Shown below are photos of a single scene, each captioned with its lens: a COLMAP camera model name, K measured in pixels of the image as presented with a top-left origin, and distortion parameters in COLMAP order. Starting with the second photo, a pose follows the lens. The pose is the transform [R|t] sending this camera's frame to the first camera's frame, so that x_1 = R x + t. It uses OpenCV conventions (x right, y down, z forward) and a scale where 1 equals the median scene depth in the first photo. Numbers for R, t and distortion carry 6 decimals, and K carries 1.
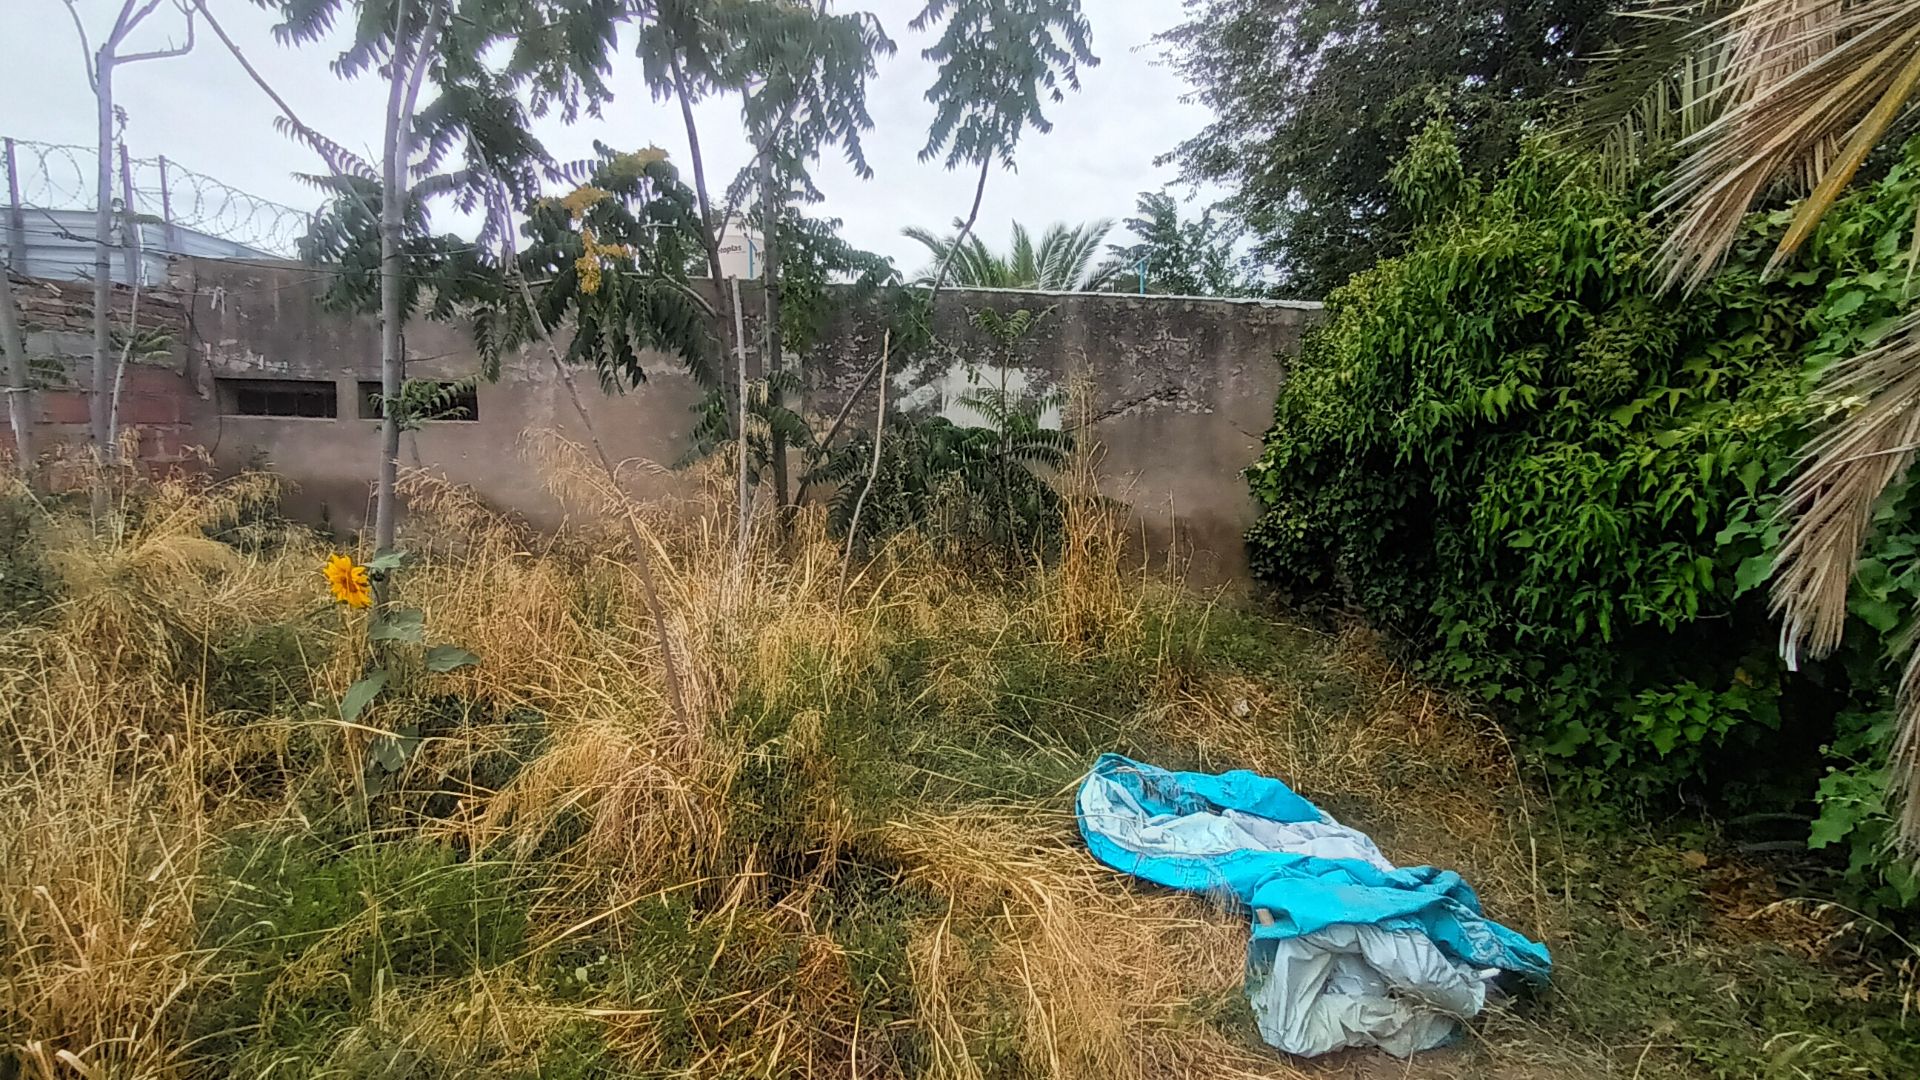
lens RADIAL K [[960.5, 0, 969.9], [0, 960.5, 545.5], [0, 0, 1]] dist [-0.000726, -0.000218]
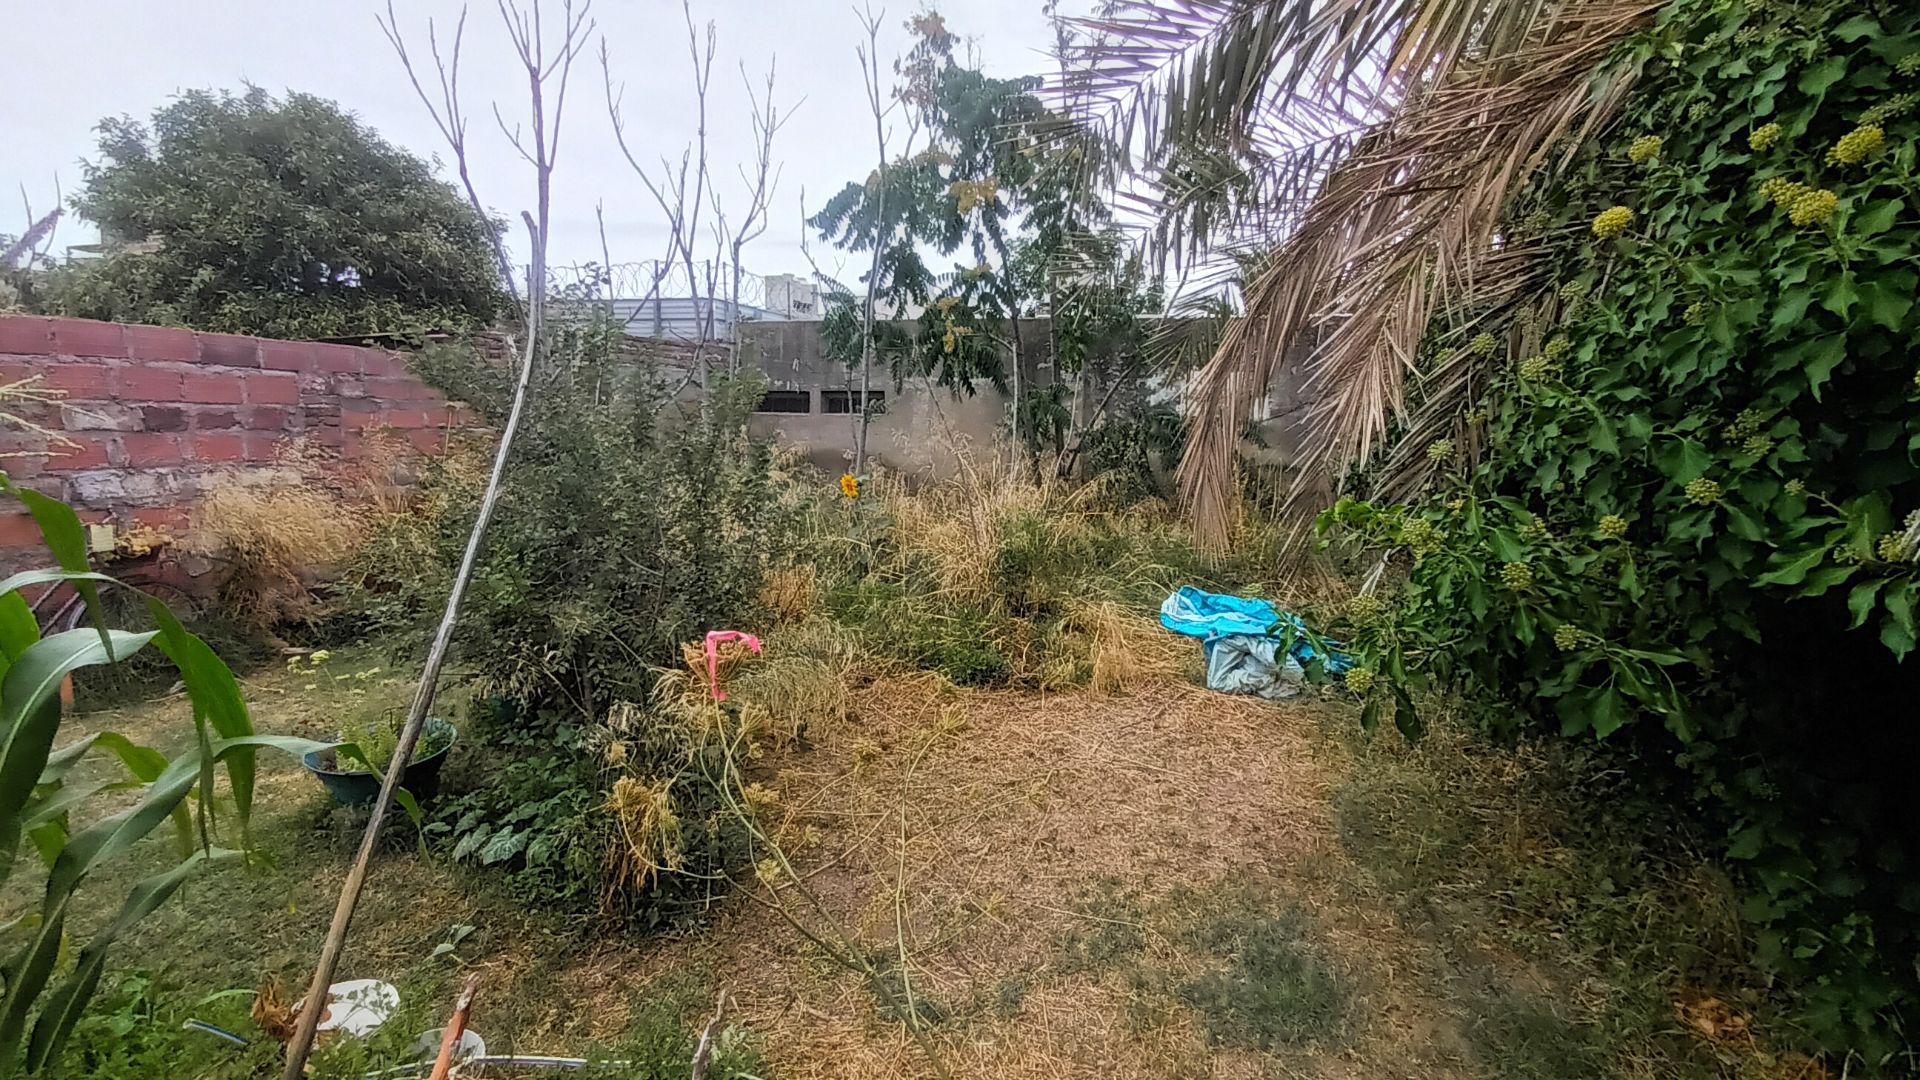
lens RADIAL K [[960.5, 0, 969.9], [0, 960.5, 545.5], [0, 0, 1]] dist [-0.000726, -0.000218]
pose [[0.936308, 0.039404, -0.348962, 0.316337], [-0.033708, 0.999181, 0.022382, 0.081983], [0.349559, -0.009194, 0.936869, -0.758717]]
